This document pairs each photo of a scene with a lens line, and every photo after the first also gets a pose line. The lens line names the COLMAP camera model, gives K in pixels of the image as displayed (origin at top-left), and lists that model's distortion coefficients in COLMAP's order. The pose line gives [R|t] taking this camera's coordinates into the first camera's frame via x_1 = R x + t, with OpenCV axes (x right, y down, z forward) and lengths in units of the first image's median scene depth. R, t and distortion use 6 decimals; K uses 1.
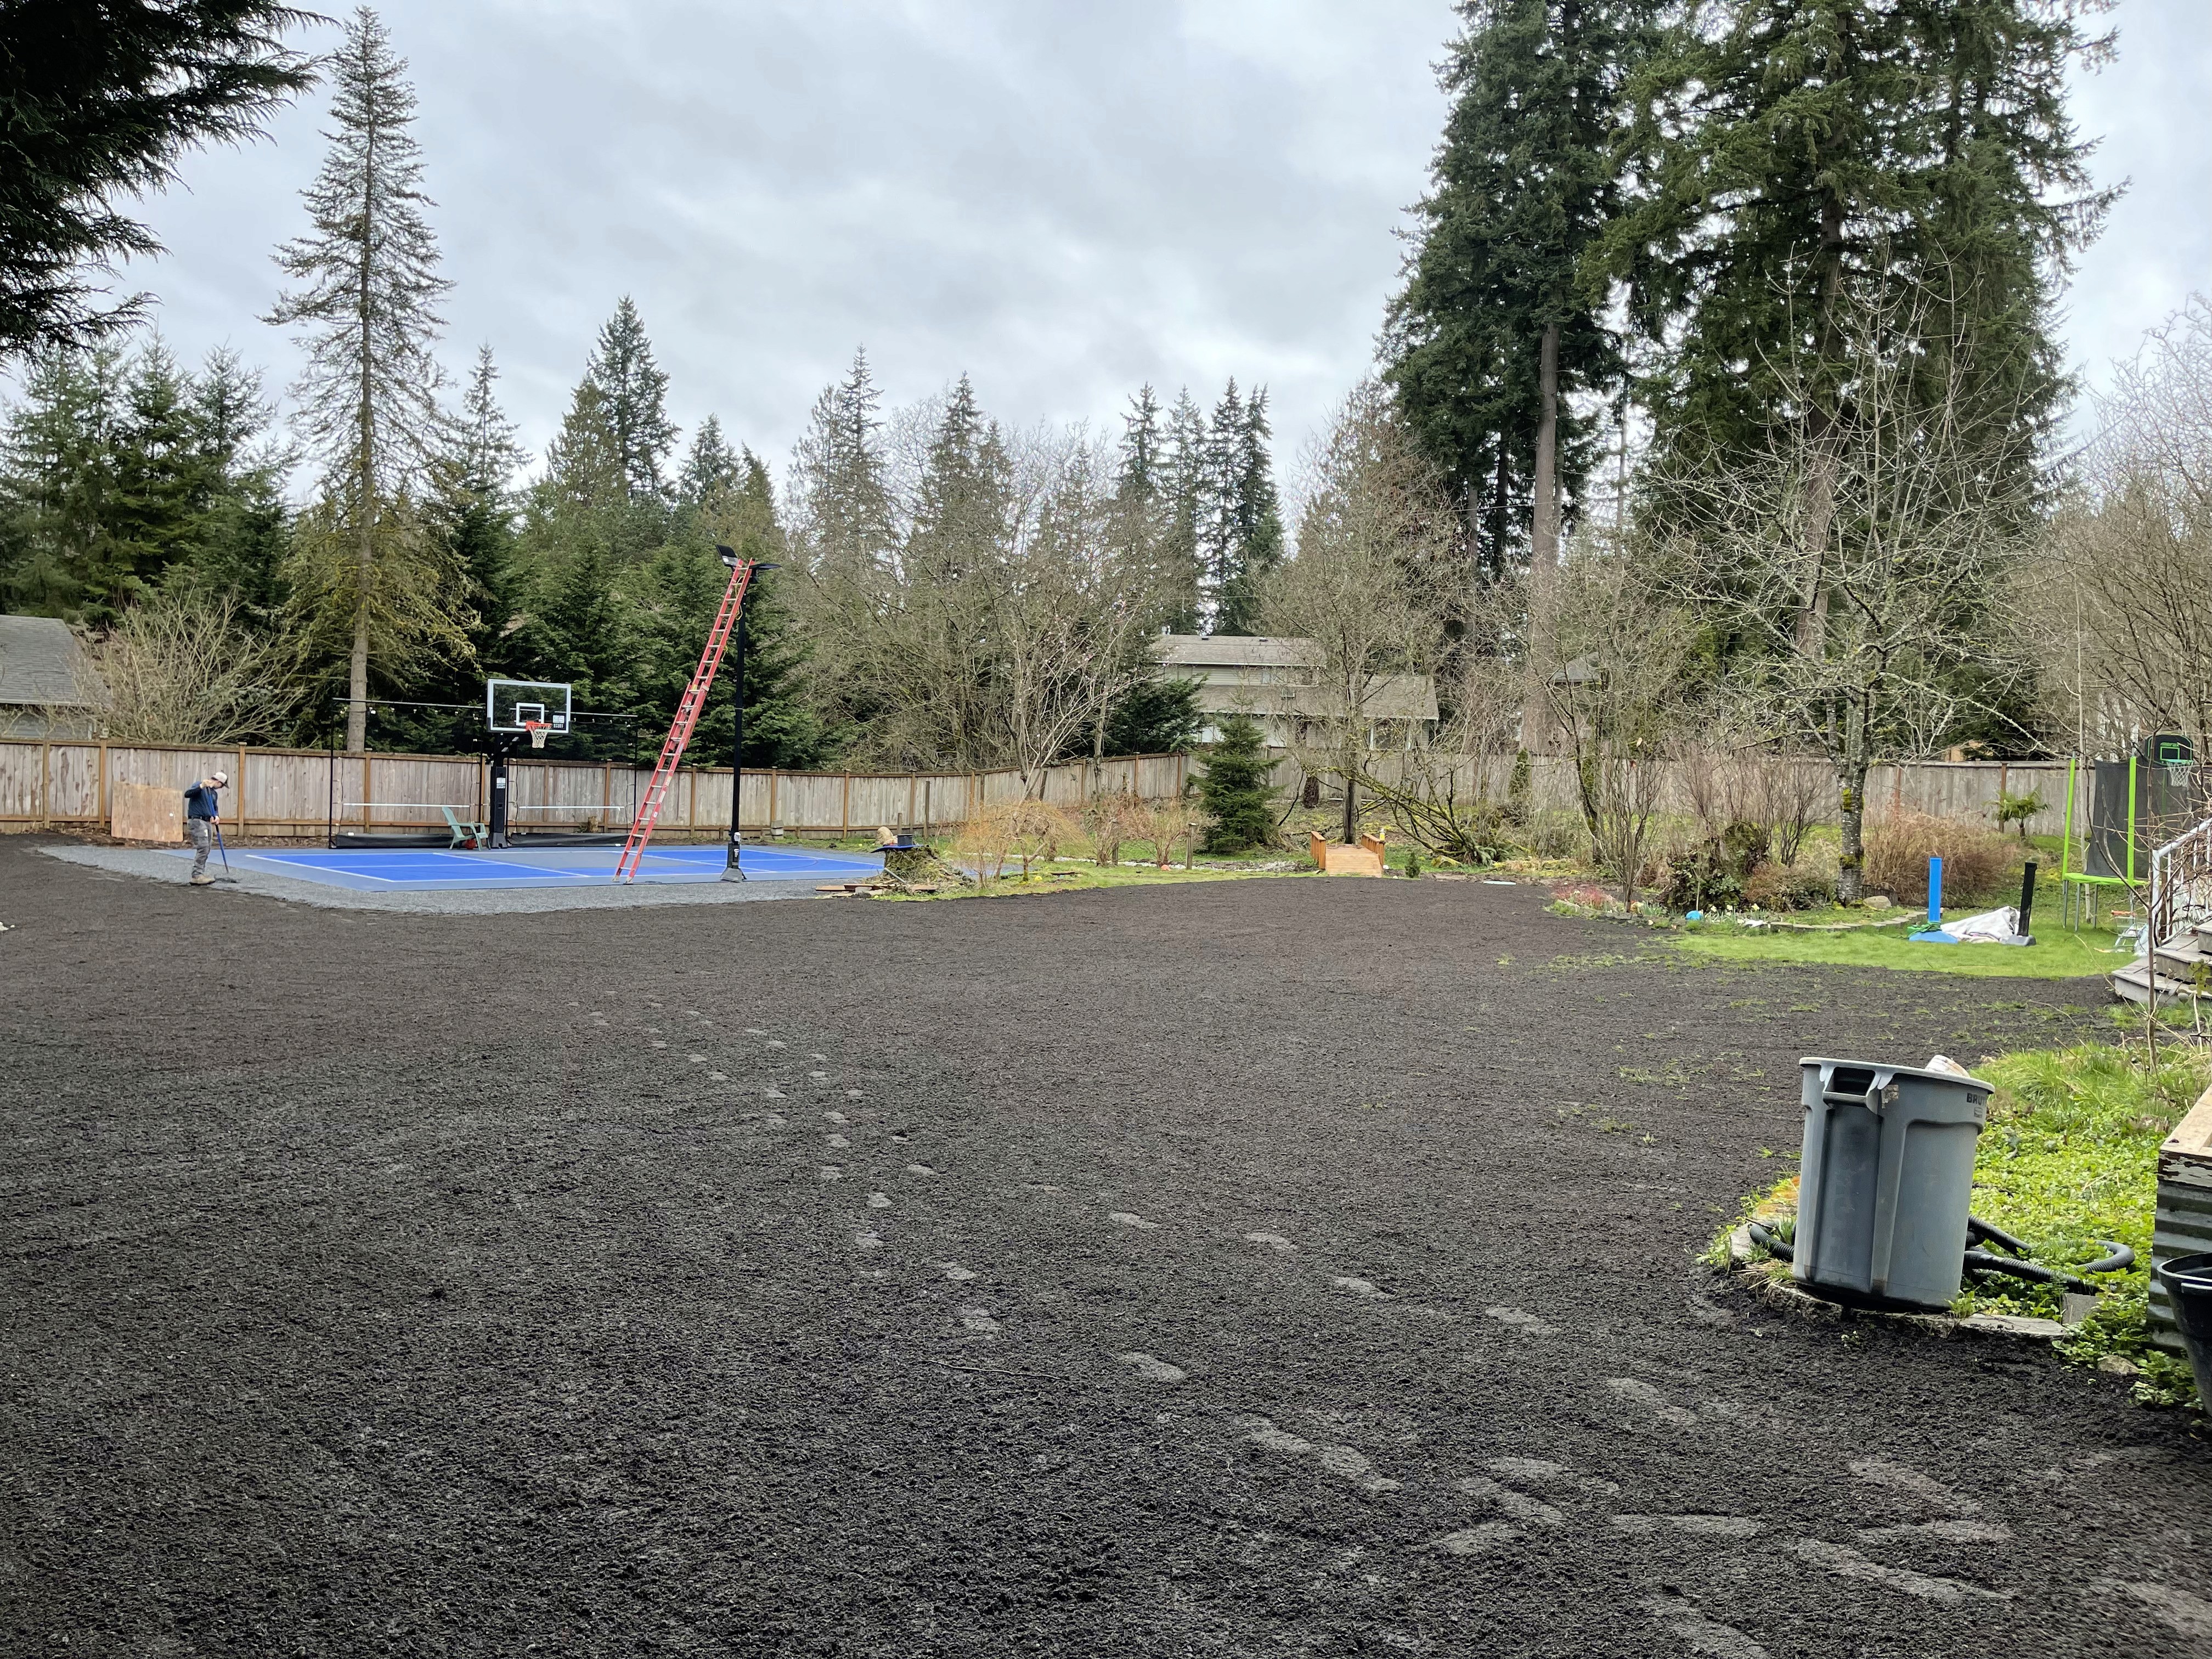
lens RADIAL K [[1655.9, 0, 1116.4], [0, 1655.9, 851.6], [0, 0, 1]] dist [0.044957, -0.052913]
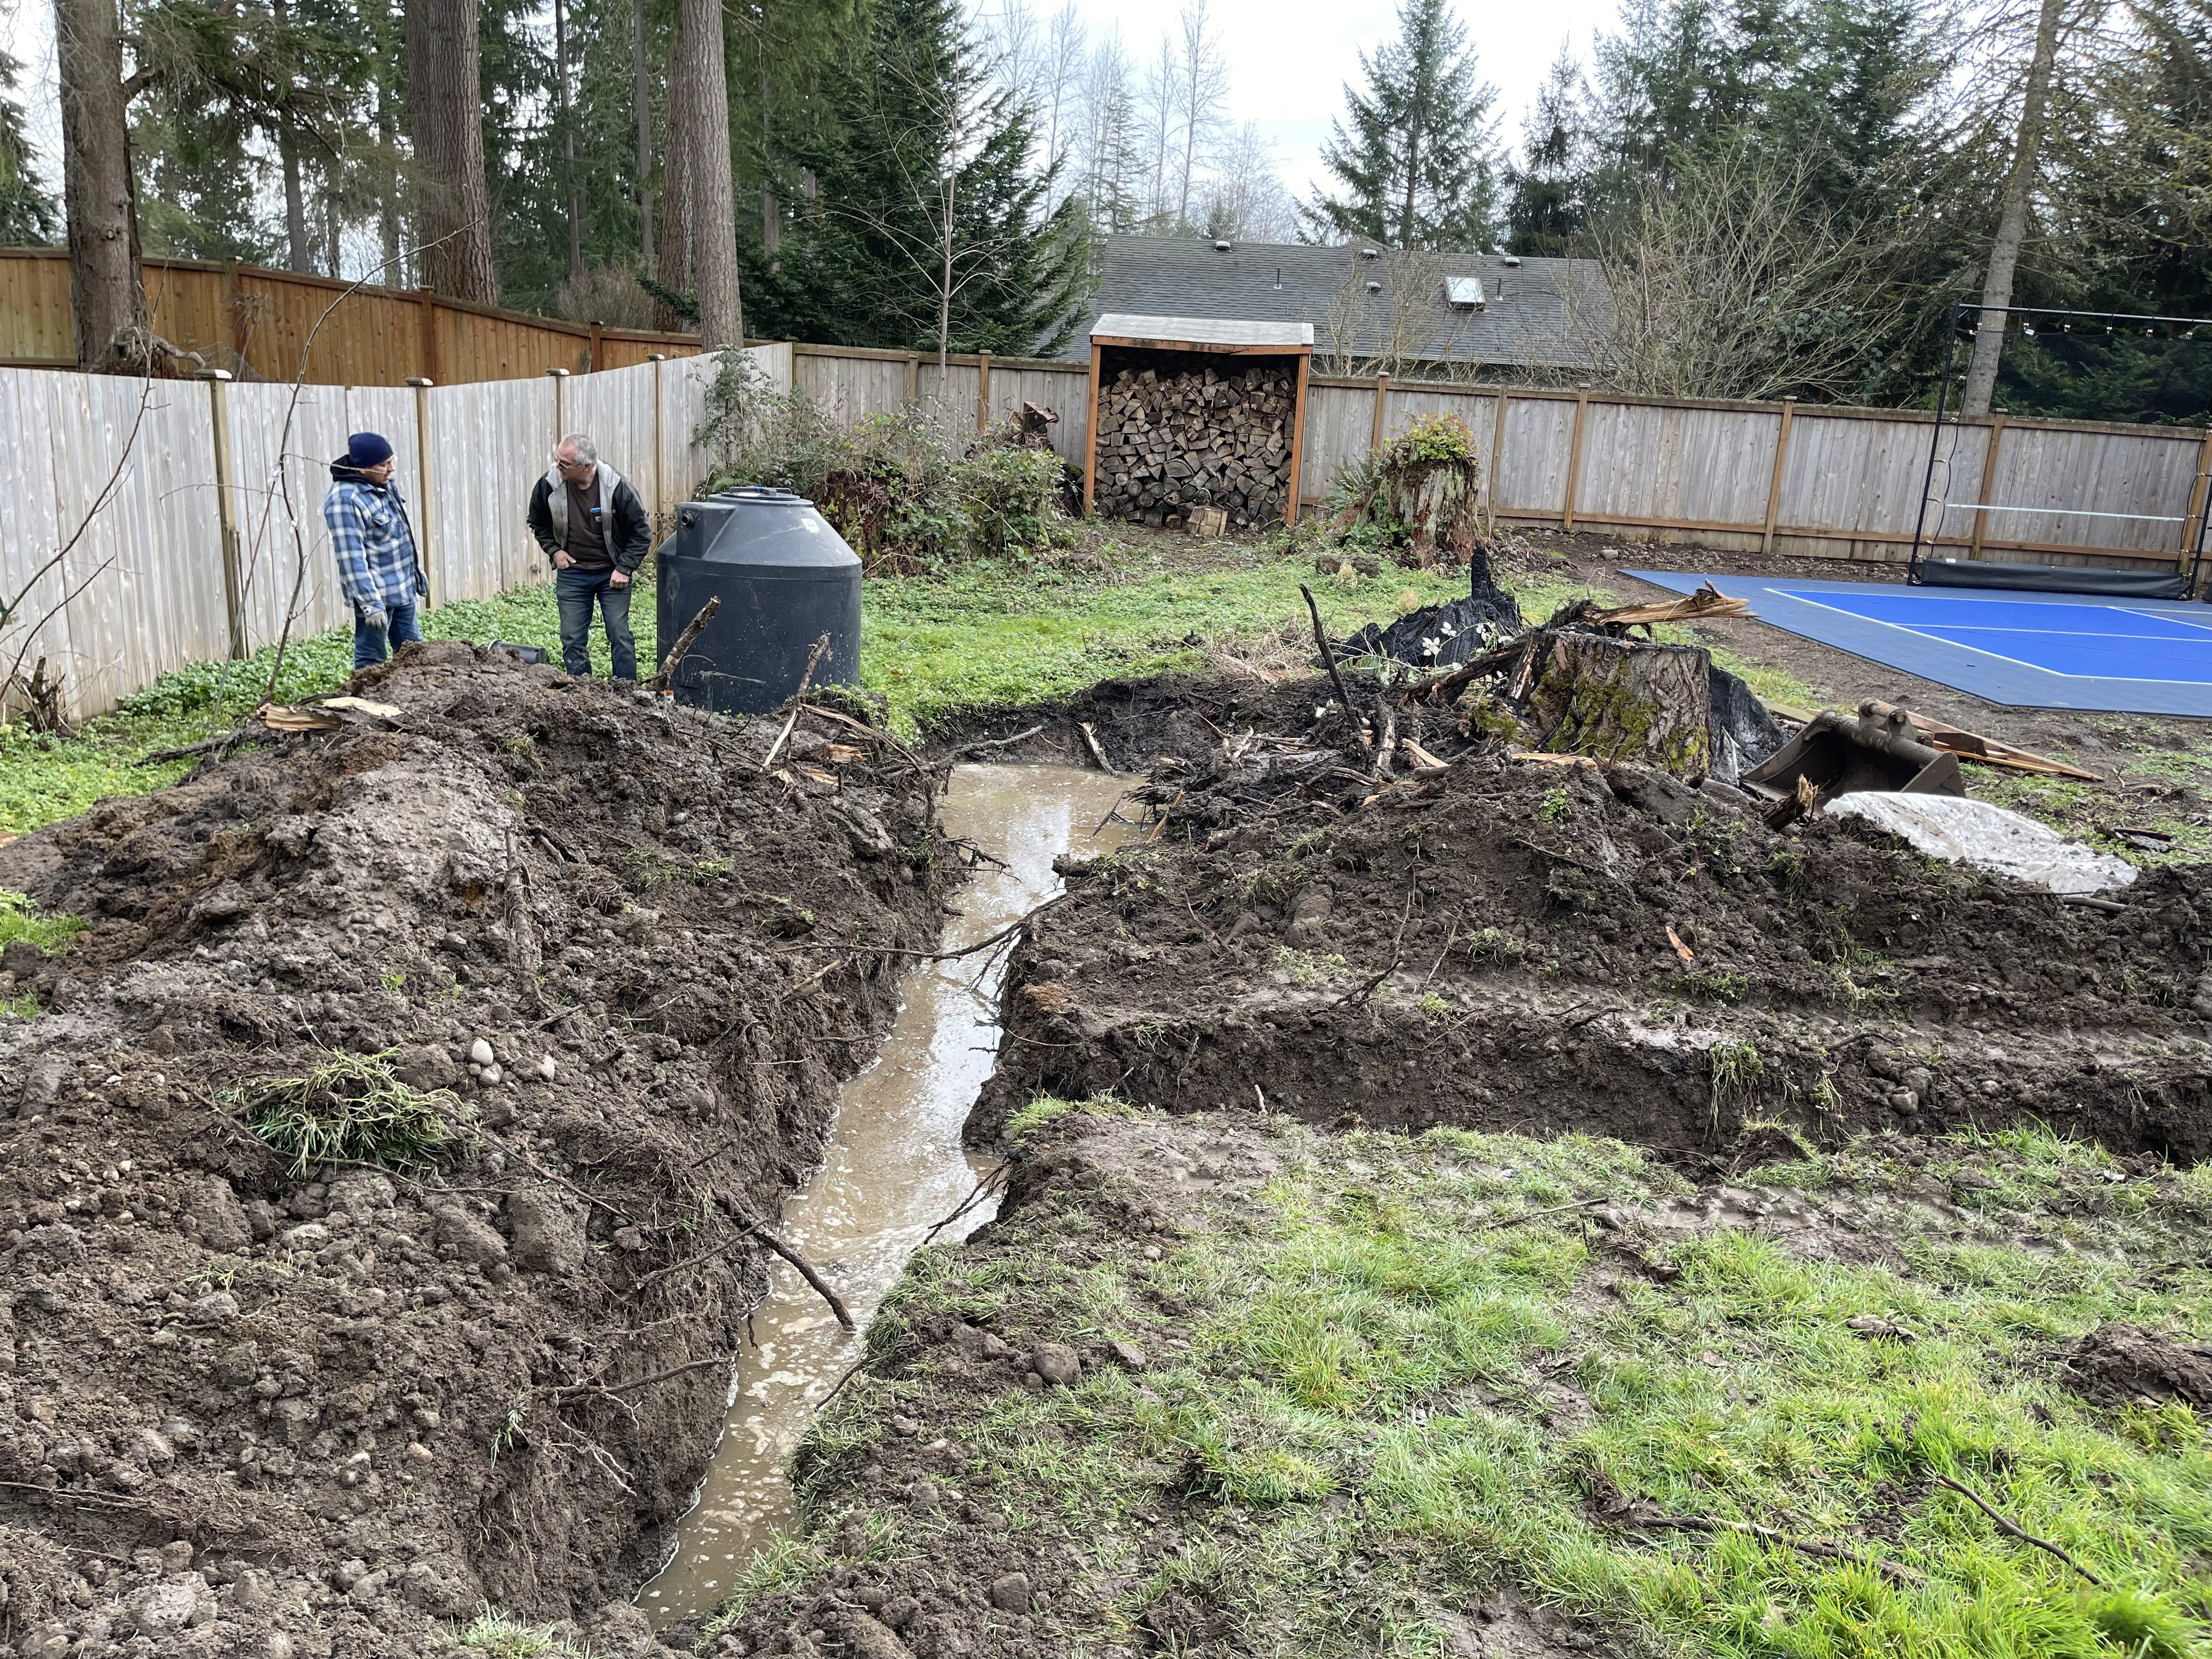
lens RADIAL K [[1655.9, 0, 1116.4], [0, 1655.9, 851.6], [0, 0, 1]] dist [0.044957, -0.052913]
pose [[0.648519, 0.185635, -0.738216, -0.105279], [-0.065988, 0.979867, 0.188432, -0.000907], [0.758333, -0.073488, 0.647712, 0.210859]]
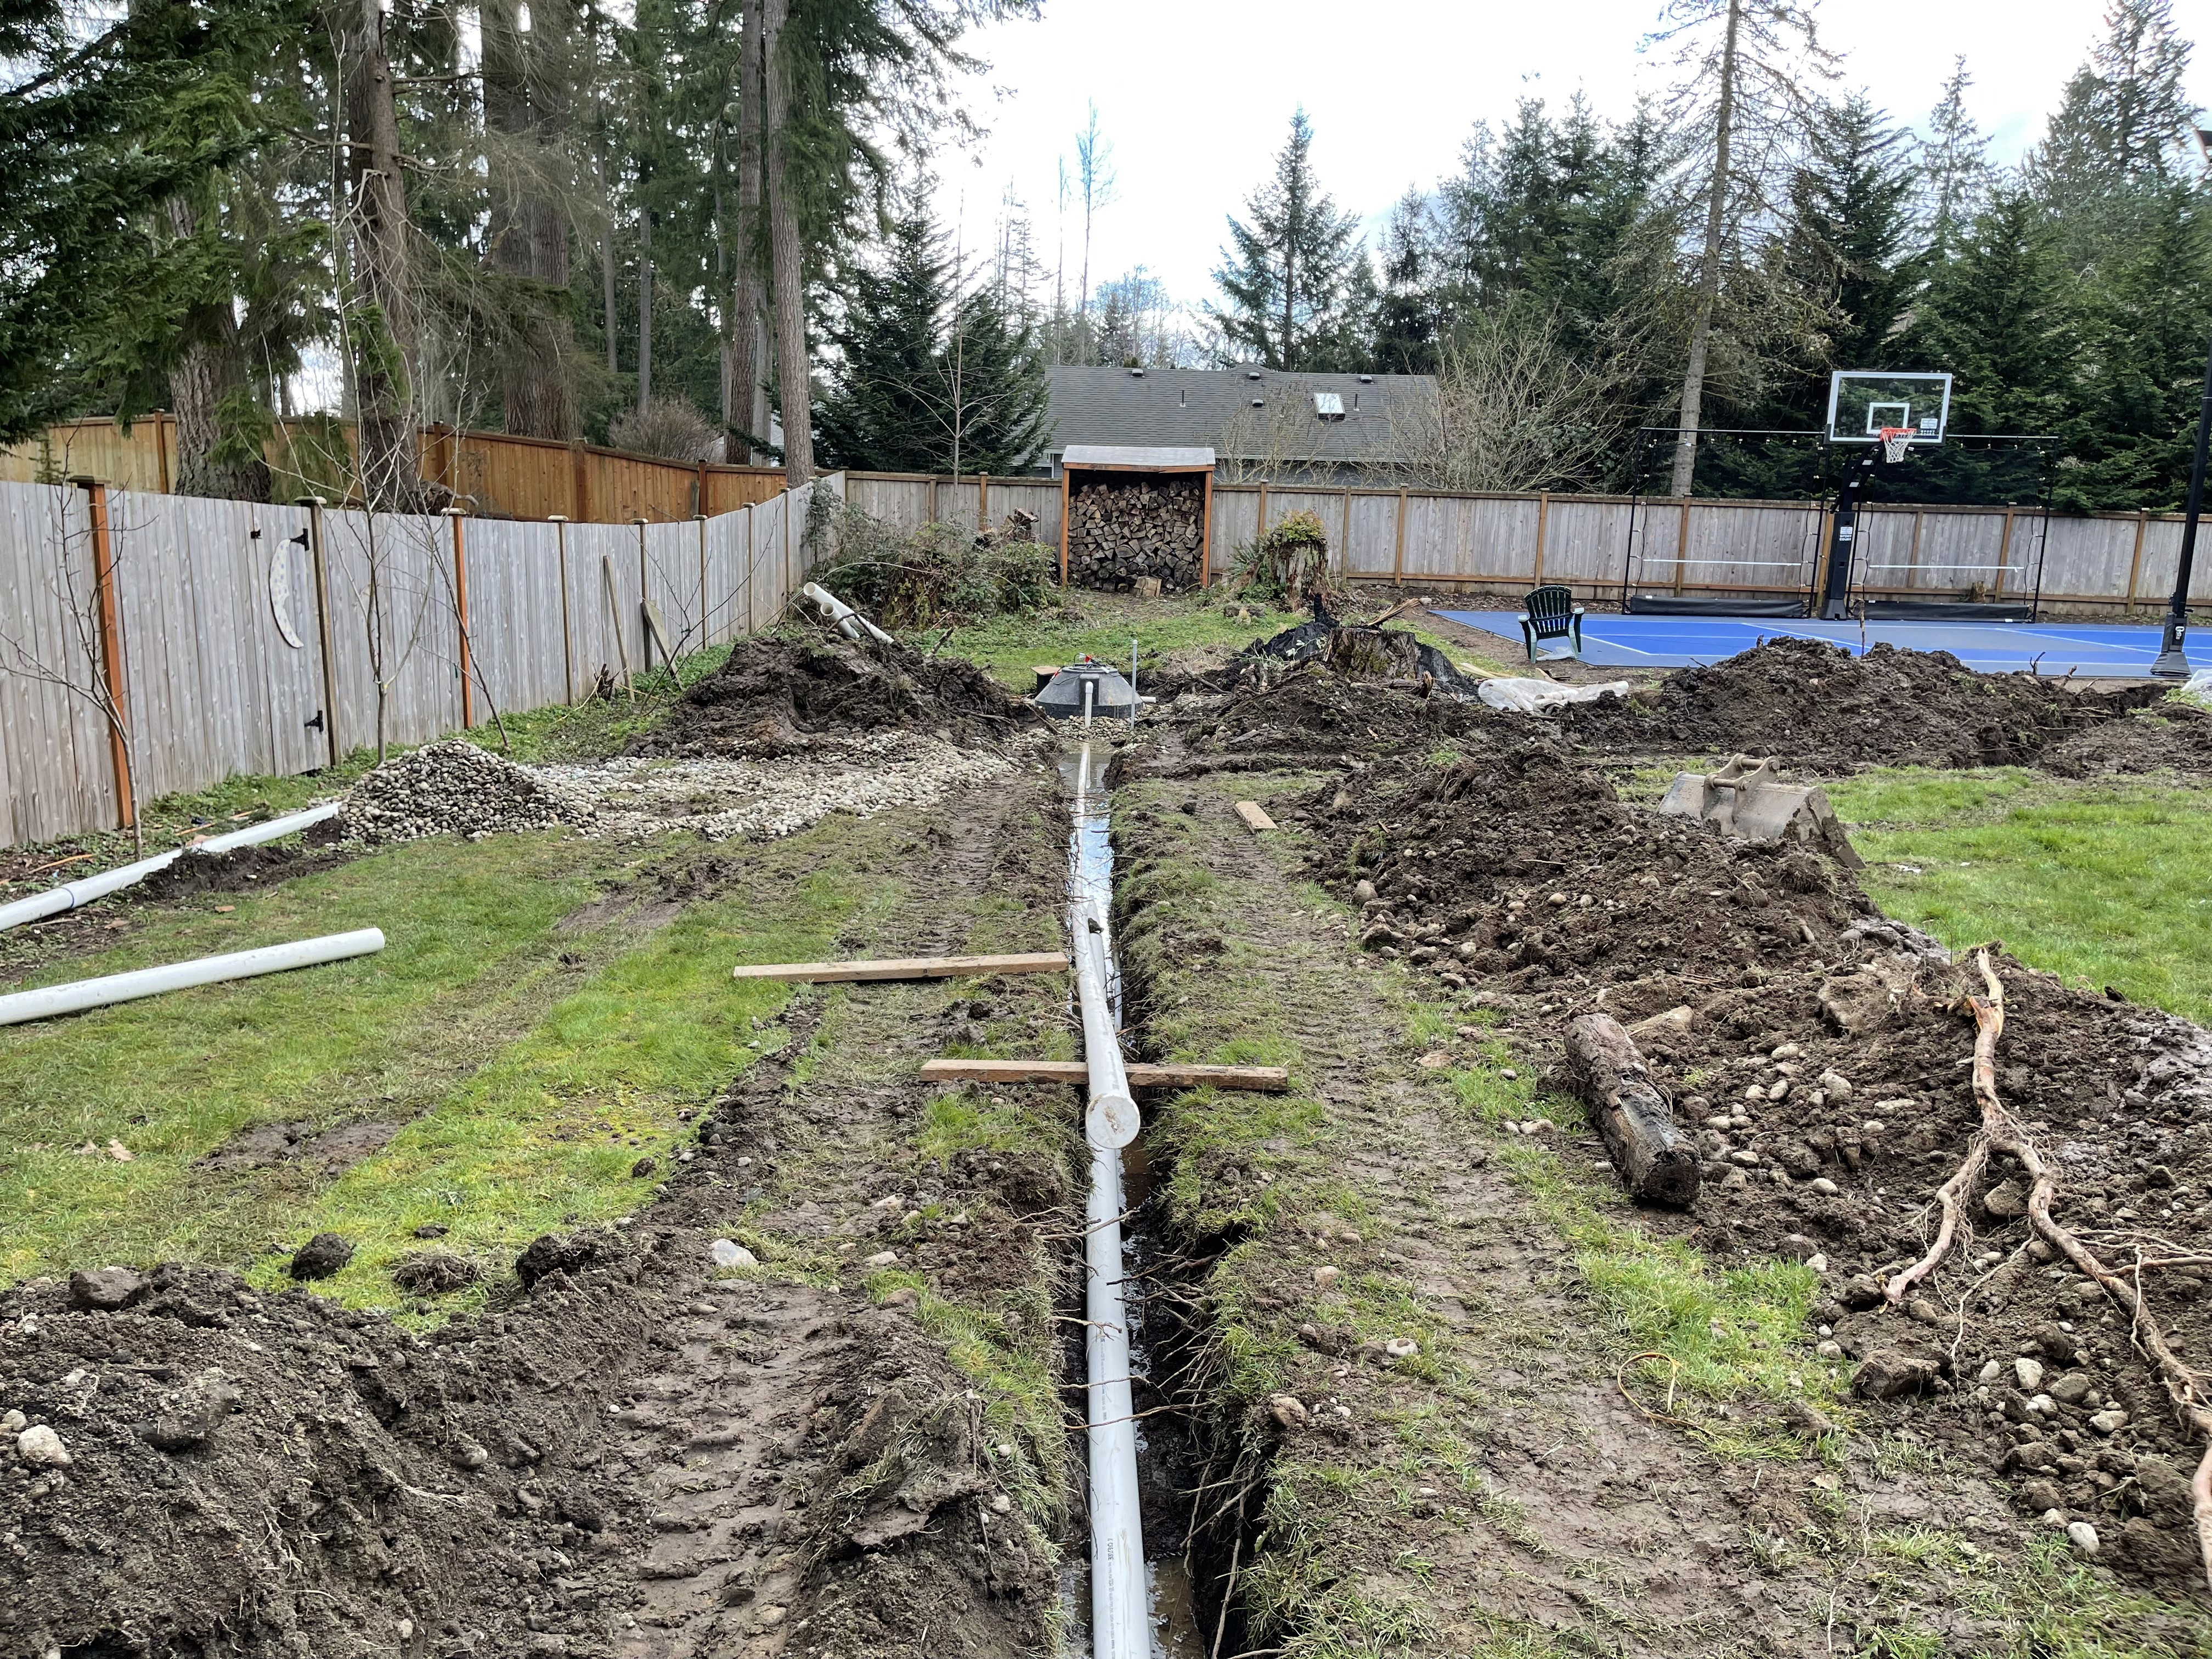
lens RADIAL K [[1663.5, 0, 1109.7], [0, 1663.5, 847.4], [0, 0, 1]] dist [0.072026, -0.103803]
pose [[0.688542, 0.123394, -0.714622, -0.018451], [-0.033538, 0.989782, 0.138591, 0.003159], [0.724421, -0.071459, 0.685644, 0.115985]]
